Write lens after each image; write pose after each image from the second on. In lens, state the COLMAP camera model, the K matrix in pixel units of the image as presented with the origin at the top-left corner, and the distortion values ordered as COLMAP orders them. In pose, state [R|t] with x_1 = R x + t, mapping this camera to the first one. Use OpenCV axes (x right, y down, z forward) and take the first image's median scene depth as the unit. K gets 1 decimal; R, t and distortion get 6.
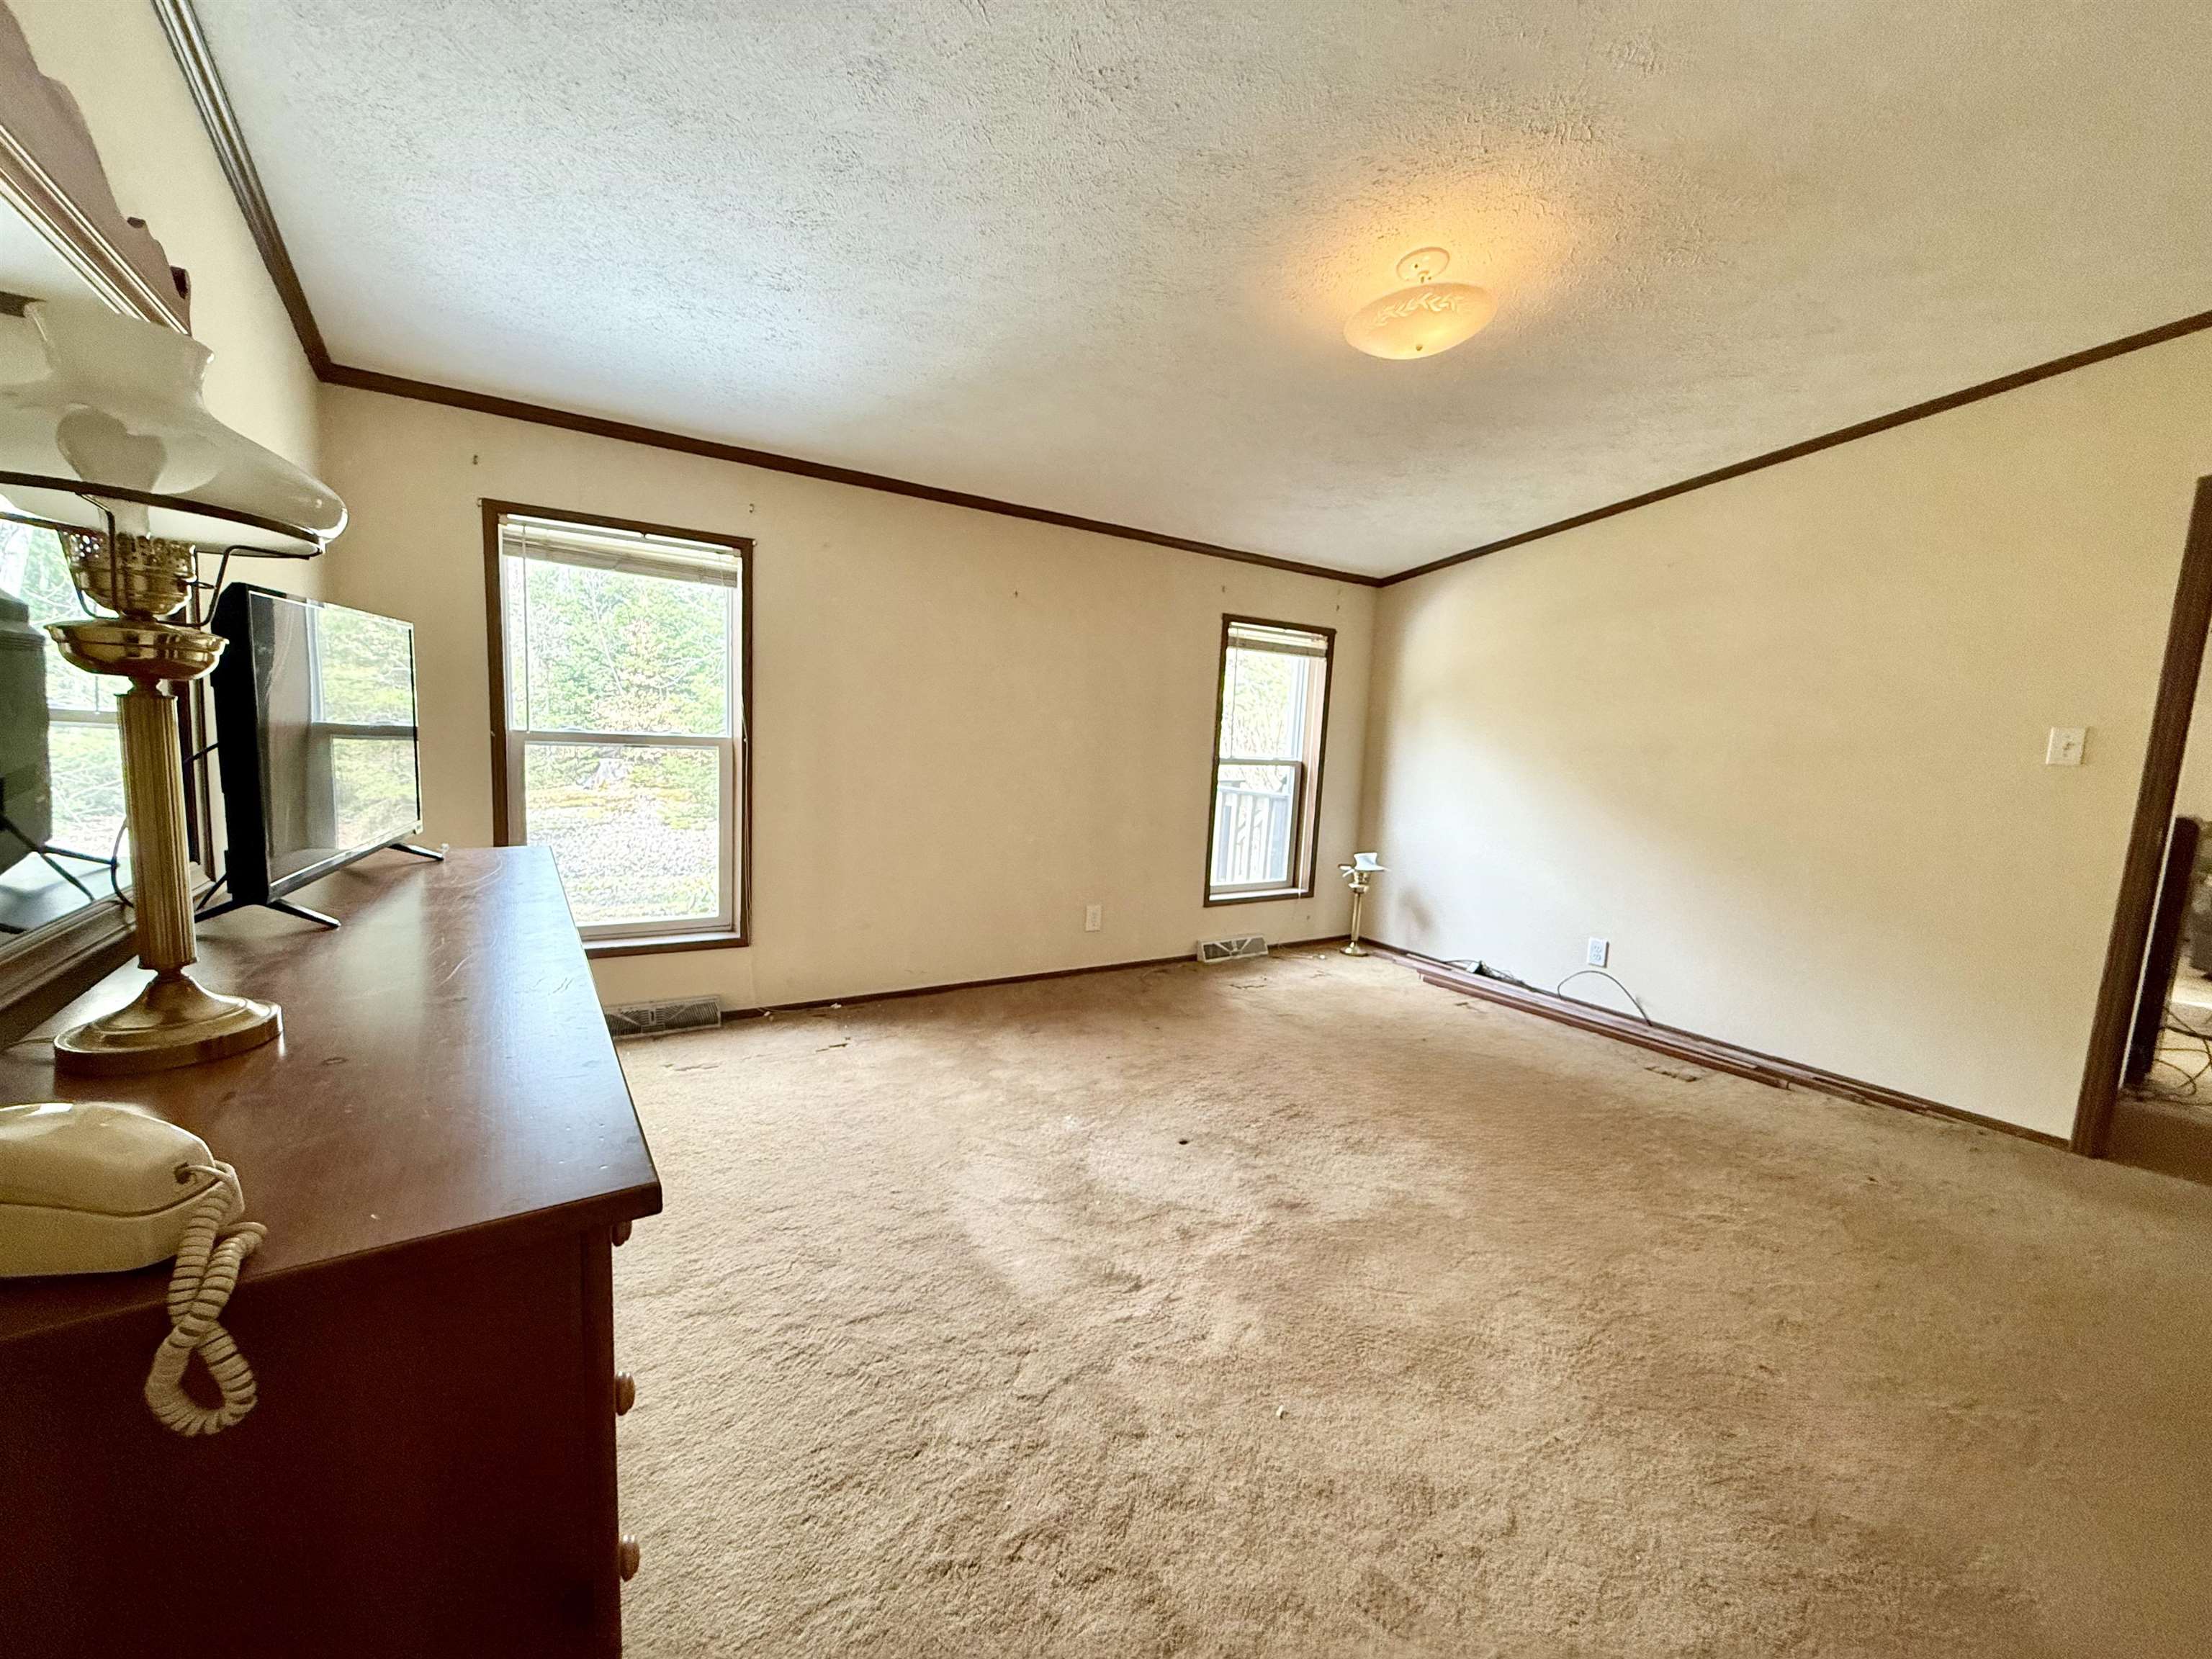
lens RADIAL K [[884.8, 0, 1110.4], [0, 884.8, 832.2], [0, 0, 1]] dist [0.001203, 0.000009]
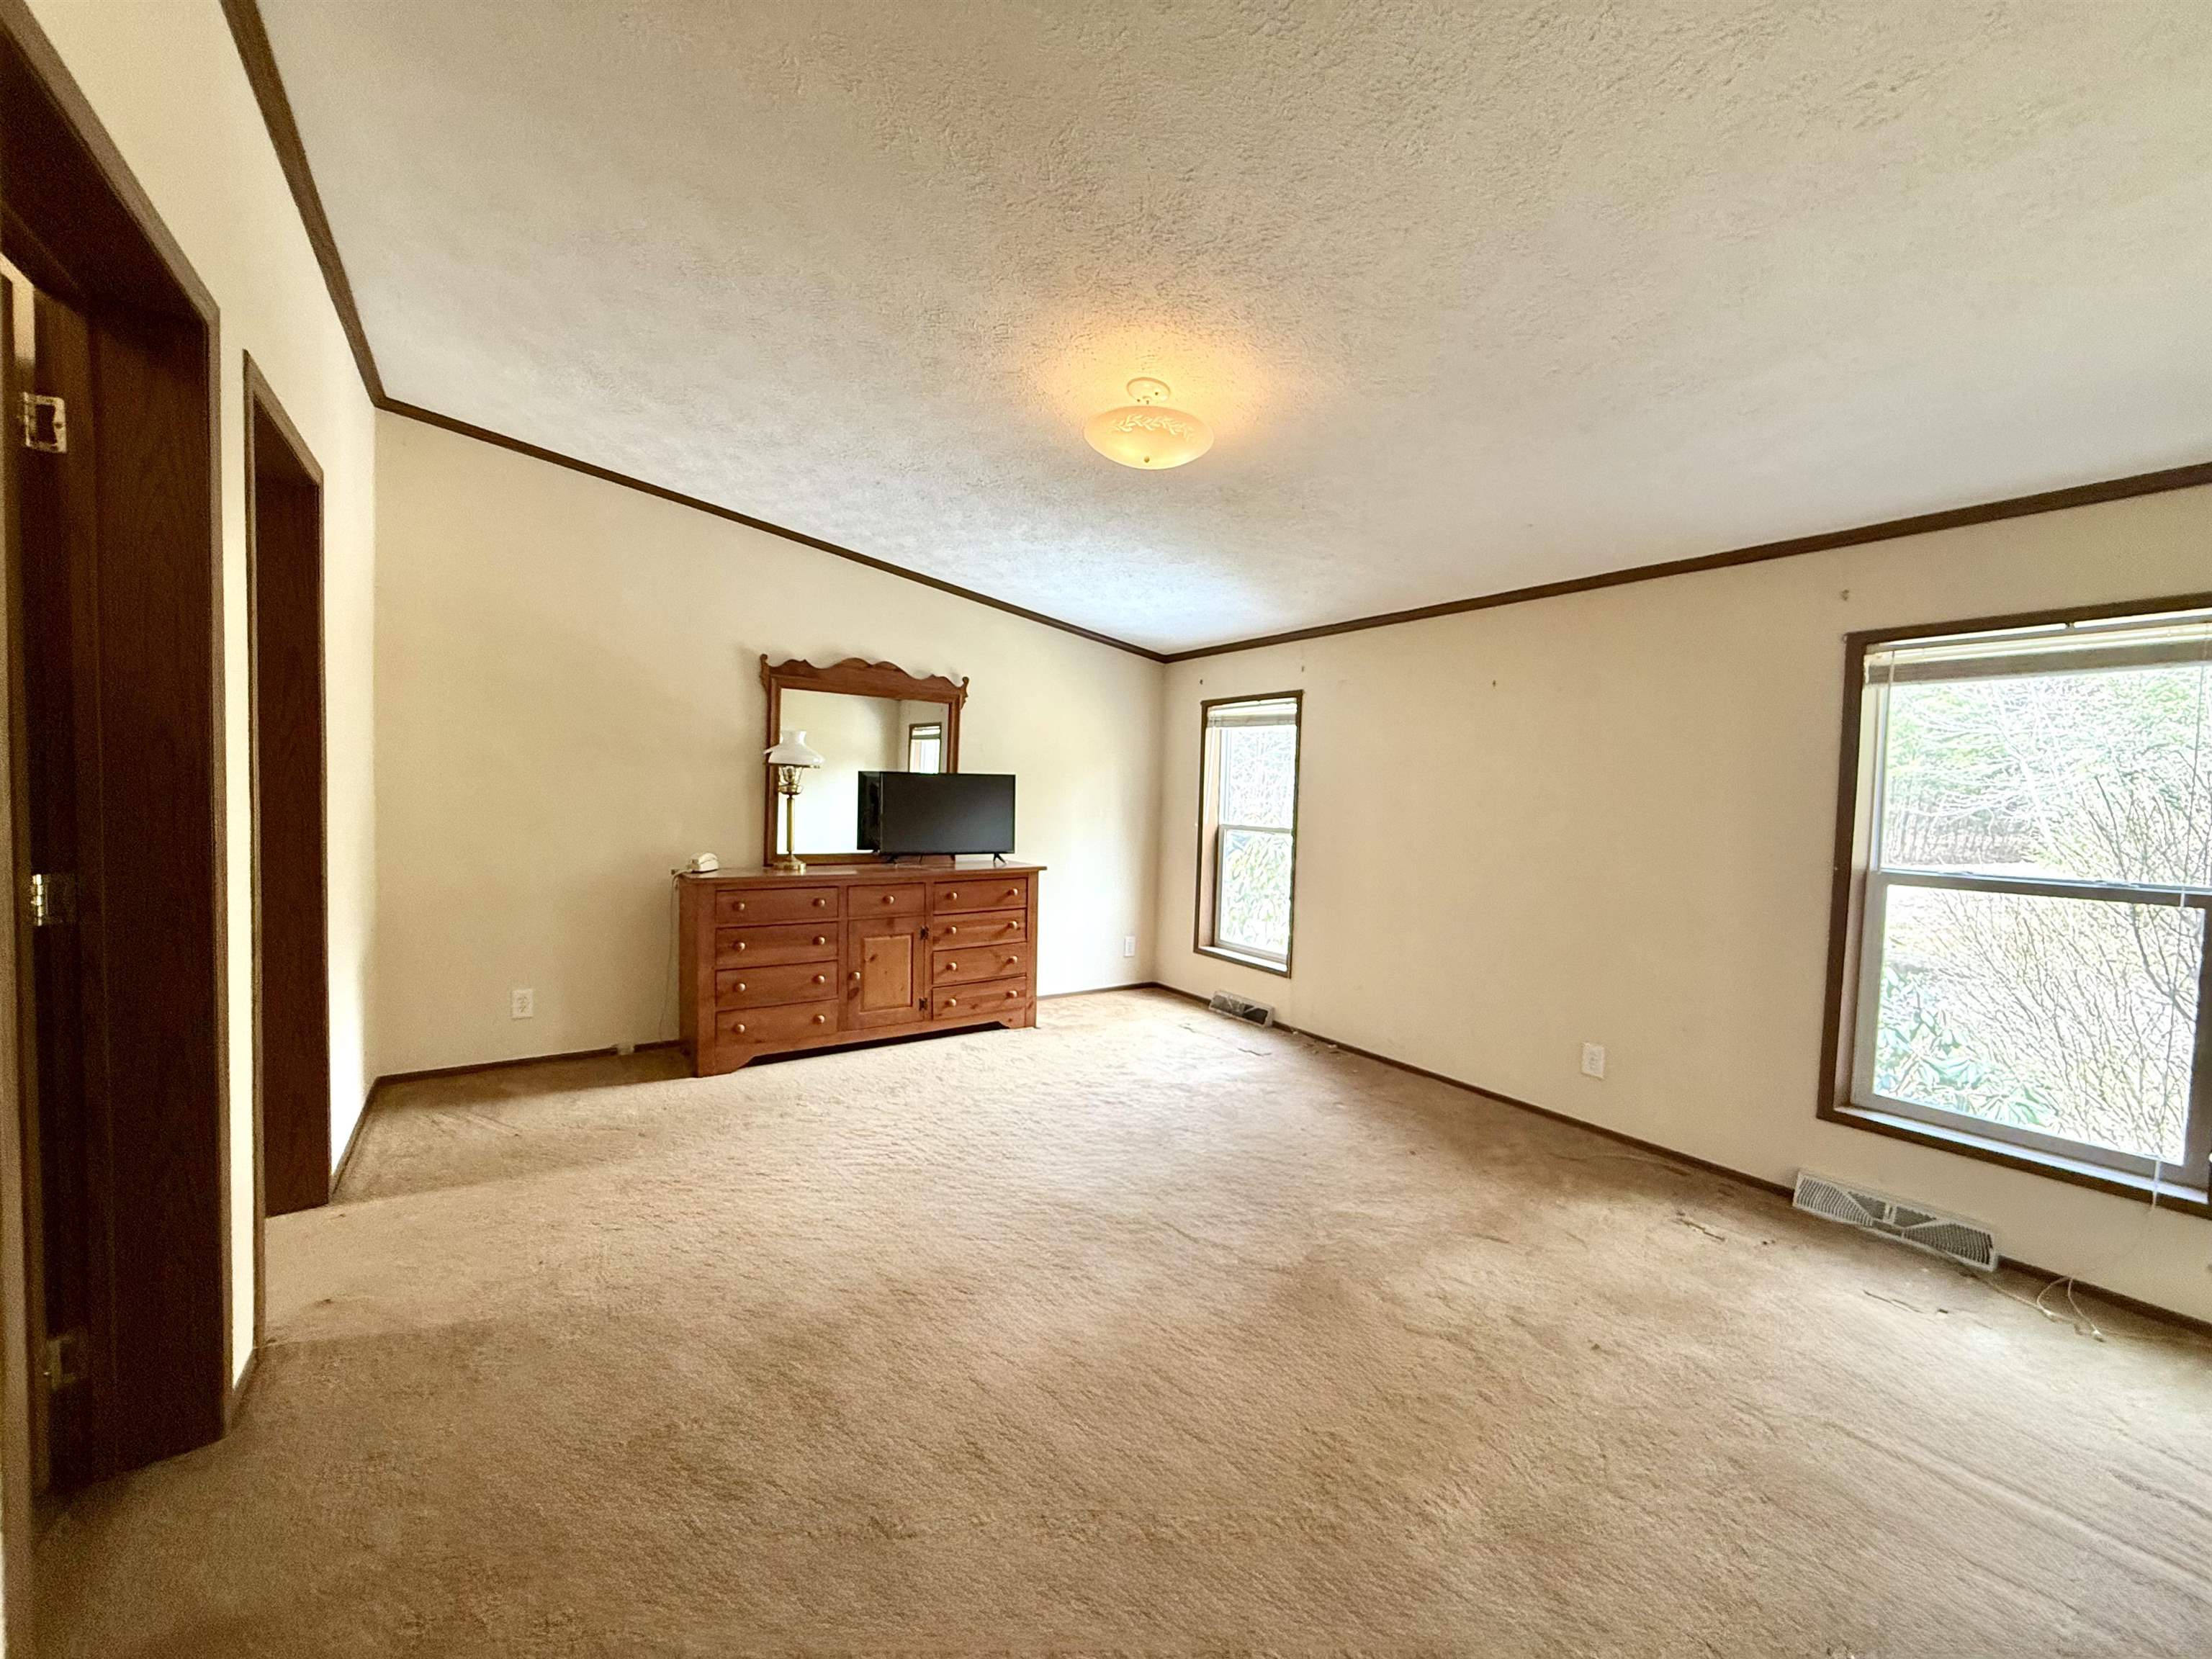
lens RADIAL K [[884.8, 0, 1110.4], [0, 884.8, 832.2], [0, 0, 1]] dist [0.001203, 0.000009]
pose [[0.015443, -0.013976, -0.999783, 0.736084], [-0.154625, 0.987840, -0.016198, -0.023477], [0.987852, 0.154842, 0.013094, 0.512910]]
